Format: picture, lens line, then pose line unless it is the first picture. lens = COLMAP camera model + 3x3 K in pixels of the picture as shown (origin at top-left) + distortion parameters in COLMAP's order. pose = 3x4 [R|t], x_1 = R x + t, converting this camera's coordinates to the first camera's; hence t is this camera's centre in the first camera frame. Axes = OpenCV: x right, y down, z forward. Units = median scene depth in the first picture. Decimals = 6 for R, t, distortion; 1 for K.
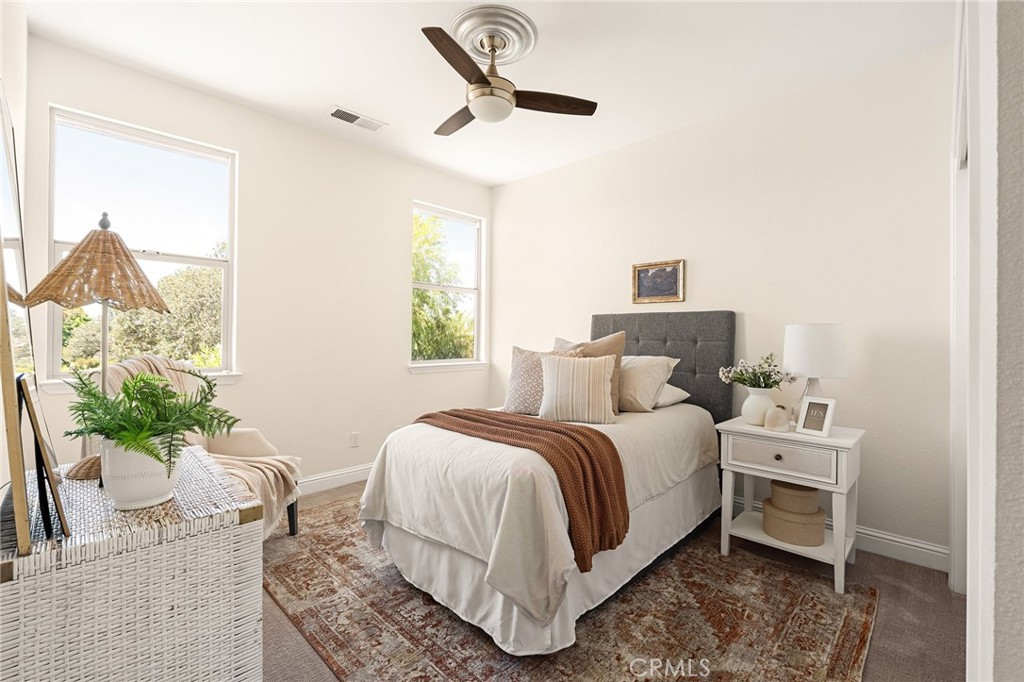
lens RADIAL K [[458.3, 0, 507.8], [0, 458.3, 337.9], [0, 0, 1]] dist [-0.013088, -0.000163]
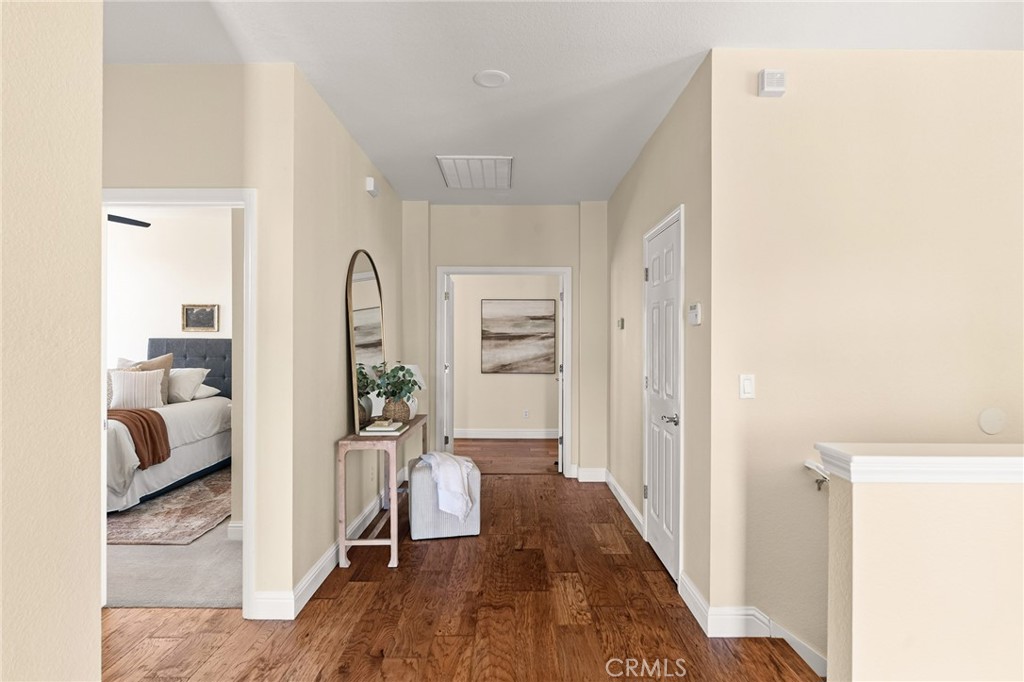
lens RADIAL K [[548.1, 0, 512.0], [0, 548.1, 341.0], [0, 0, 1]] dist [-0.002337, -0.000913]
pose [[0.723742, -0.008044, 0.690024, -0.224823], [0.002715, 0.999958, 0.008810, -0.078024], [-0.690066, -0.004503, 0.723733, -1.315846]]
